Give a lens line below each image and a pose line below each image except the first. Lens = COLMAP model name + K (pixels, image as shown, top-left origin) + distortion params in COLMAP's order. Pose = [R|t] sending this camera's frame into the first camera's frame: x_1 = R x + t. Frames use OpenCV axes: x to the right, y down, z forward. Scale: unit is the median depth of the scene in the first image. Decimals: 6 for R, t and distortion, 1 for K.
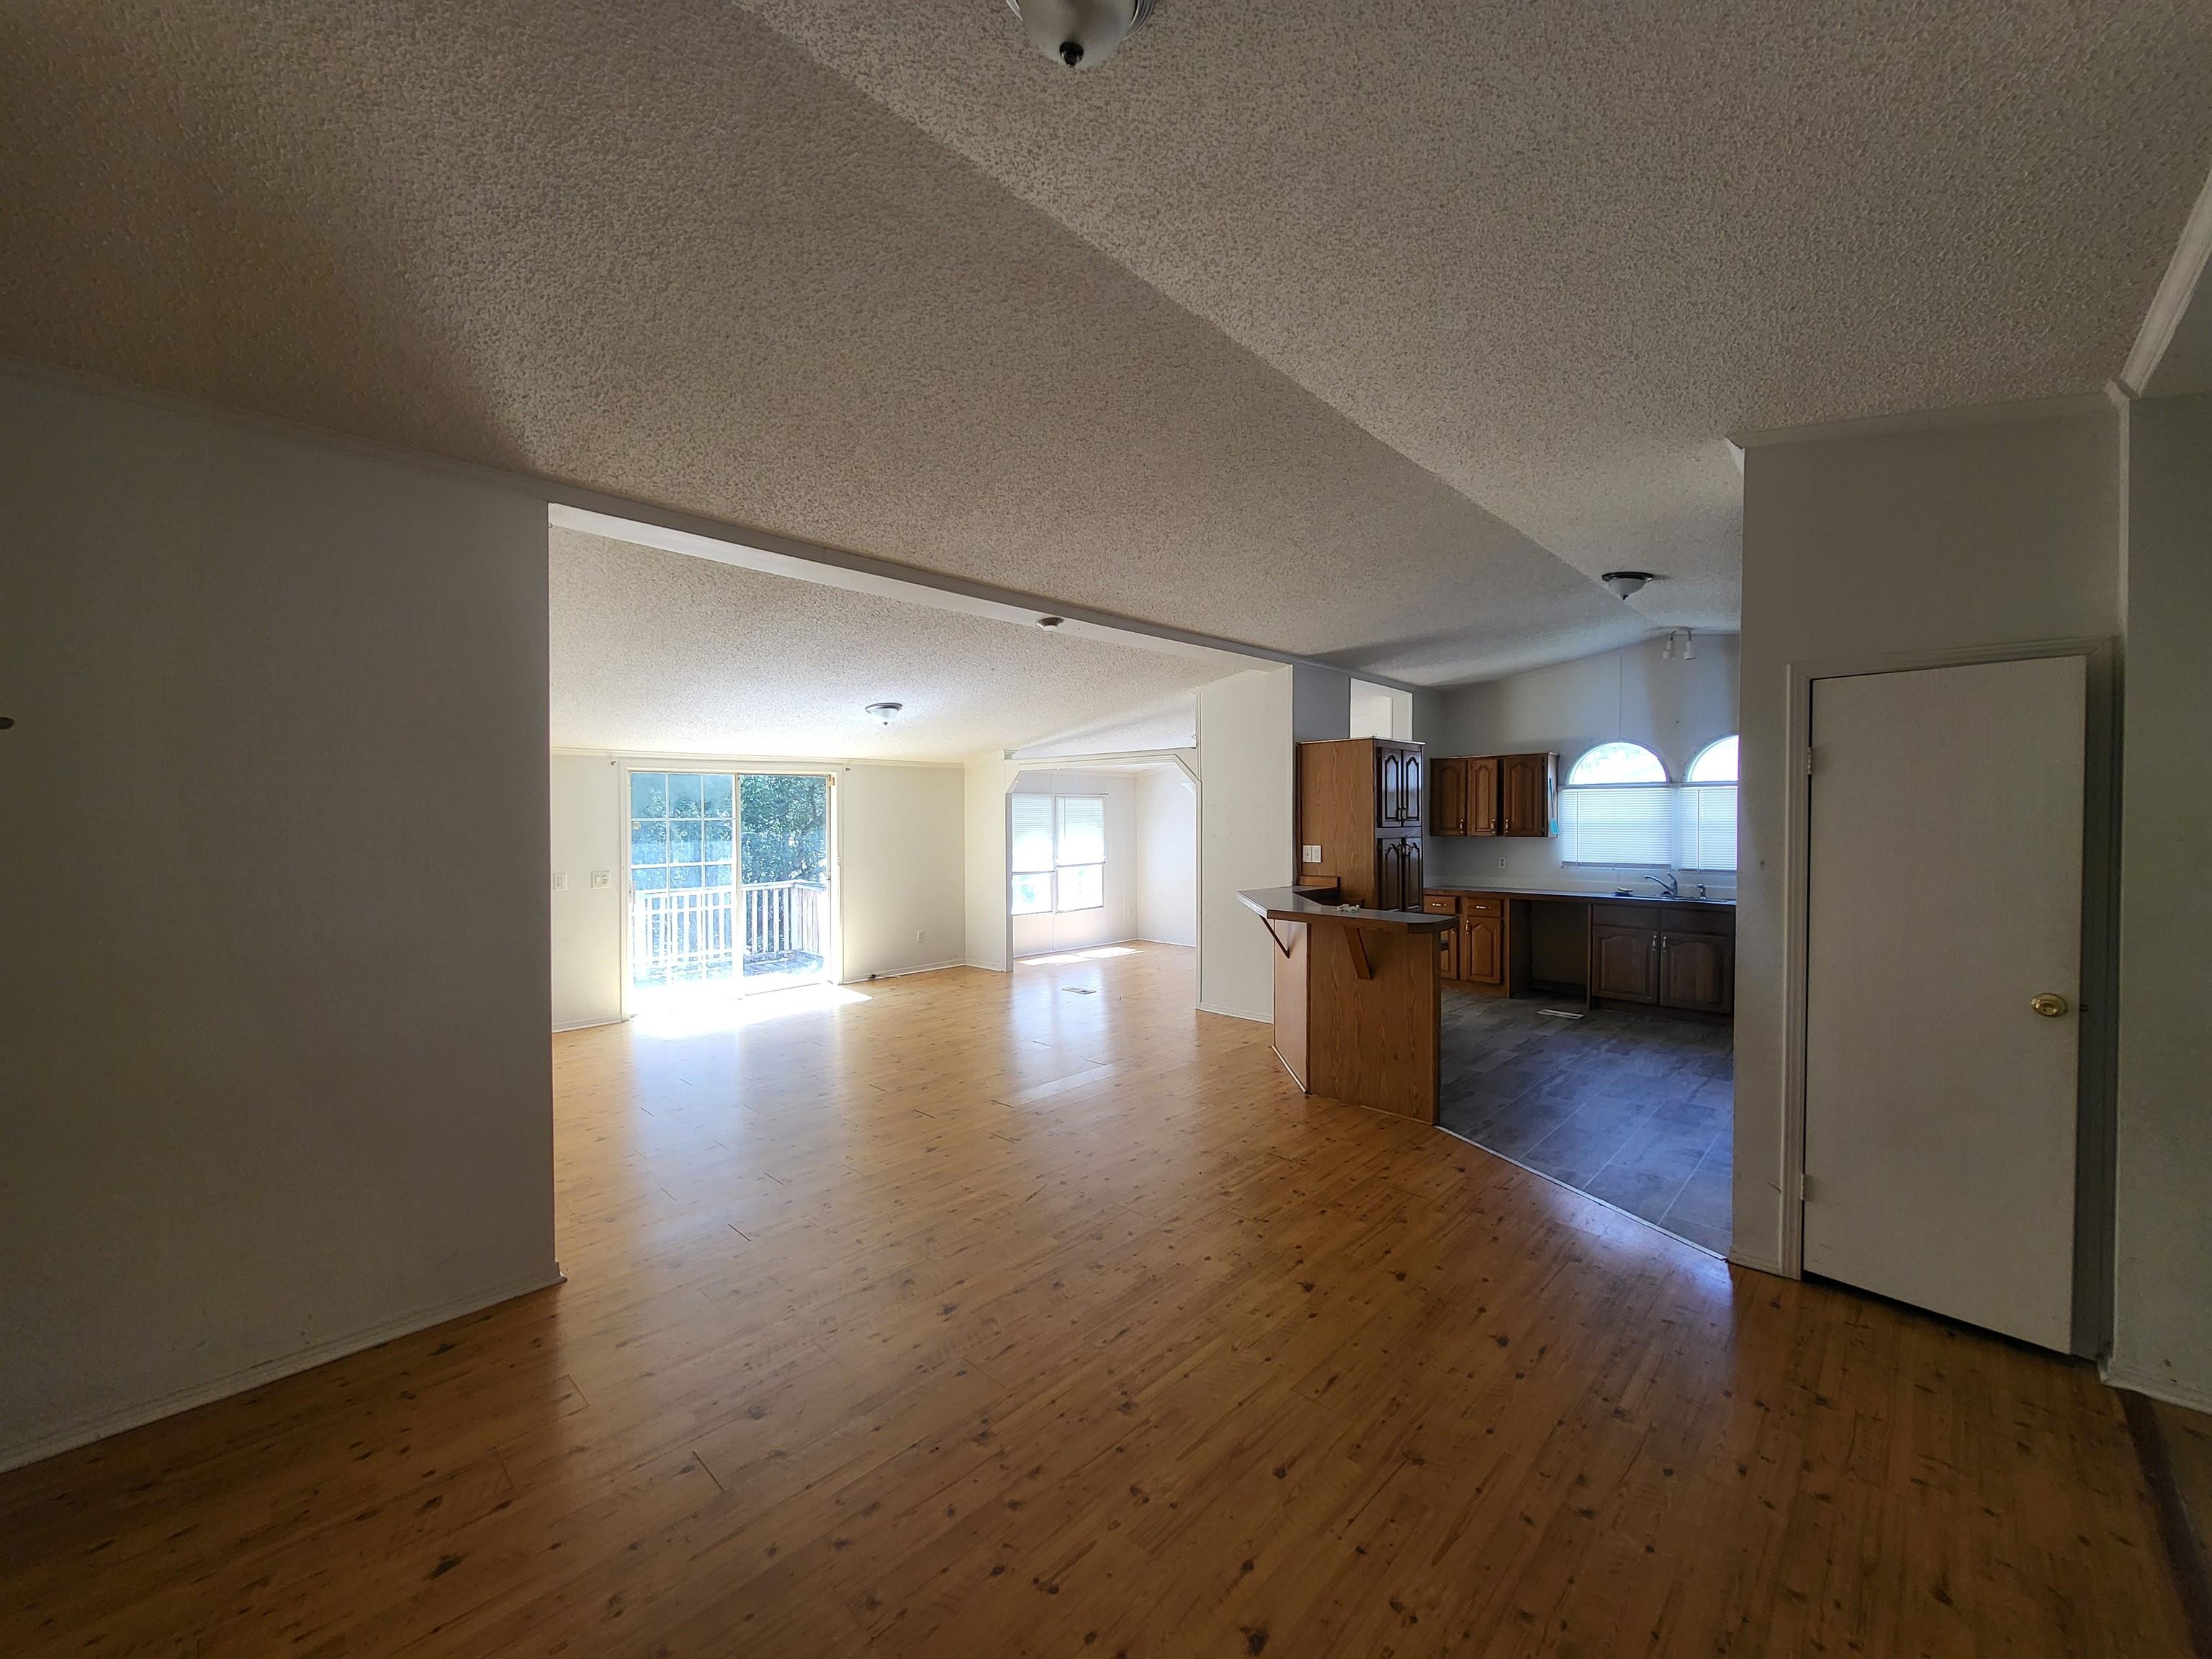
lens RADIAL K [[860.0, 0, 1109.5], [0, 860.0, 829.8], [0, 0, 1]] dist [0.002553, 0.000088]
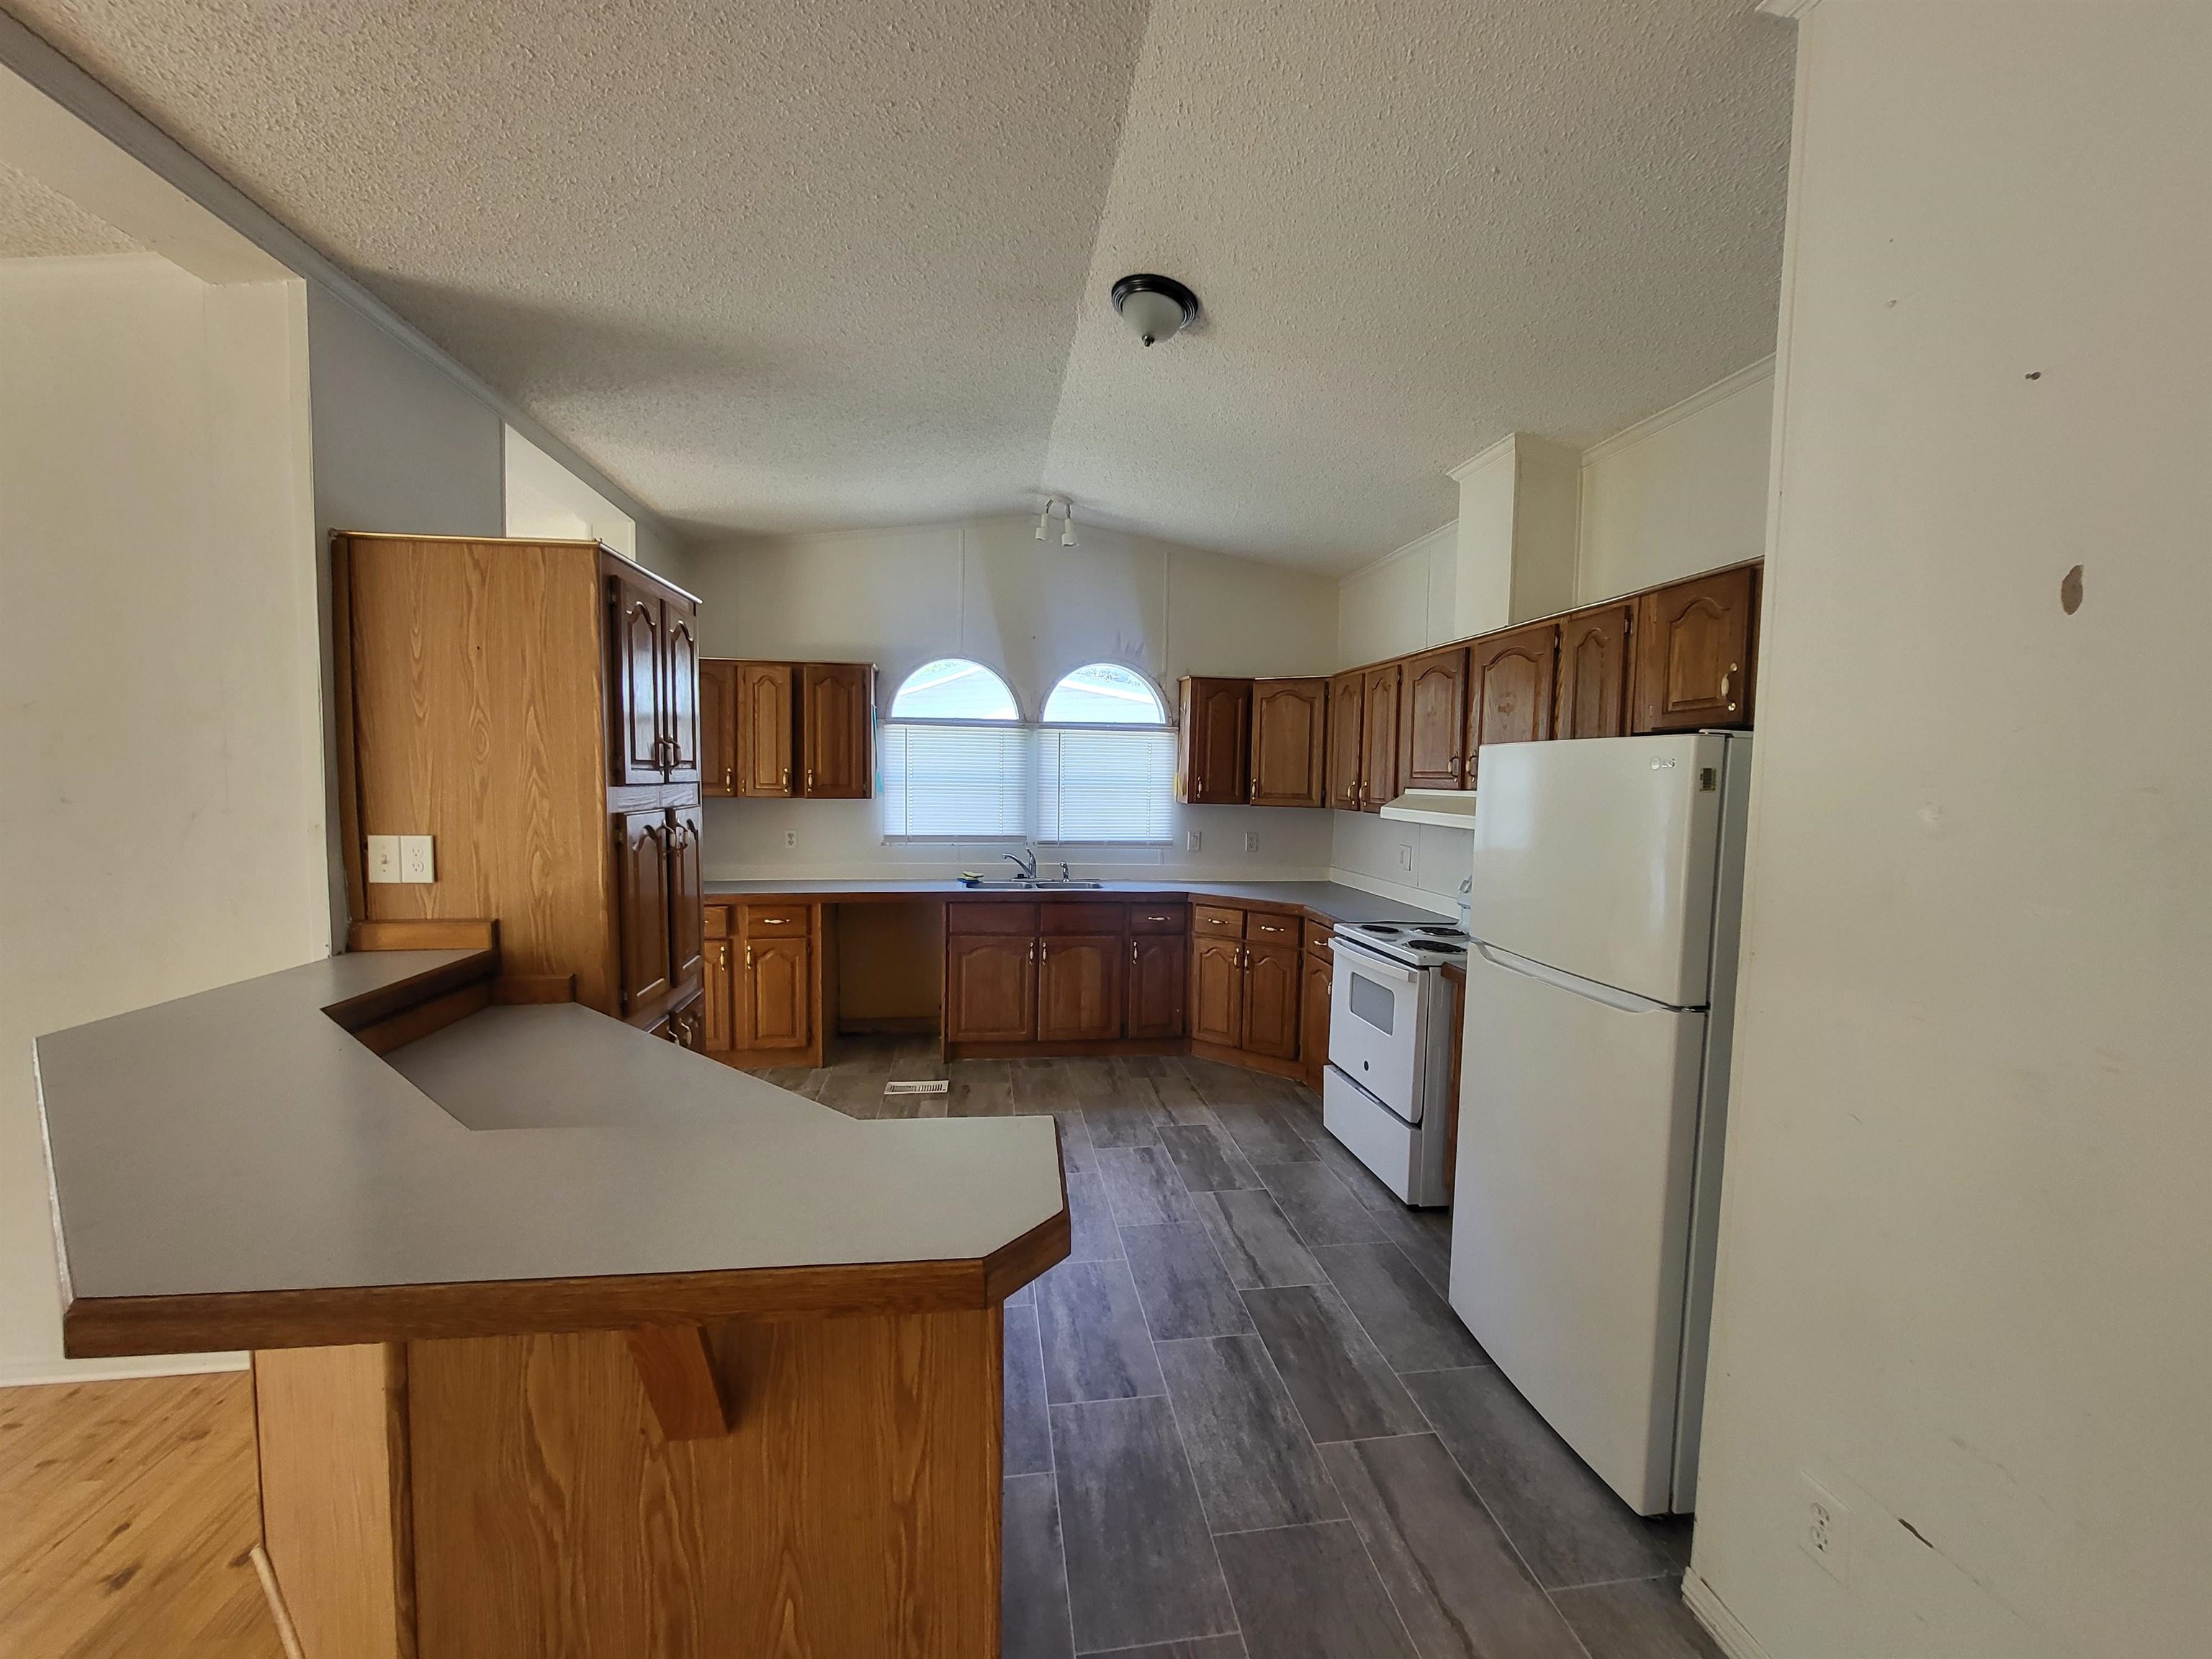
lens RADIAL K [[860.0, 0, 1103.6], [0, 860.0, 830.5], [0, 0, 1]] dist [0.002553, 0.000088]
pose [[0.609800, -0.038243, 0.791632, 0.122417], [-0.009393, 0.998416, 0.055468, -0.005144], [-0.792499, -0.041260, 0.608475, 0.517814]]
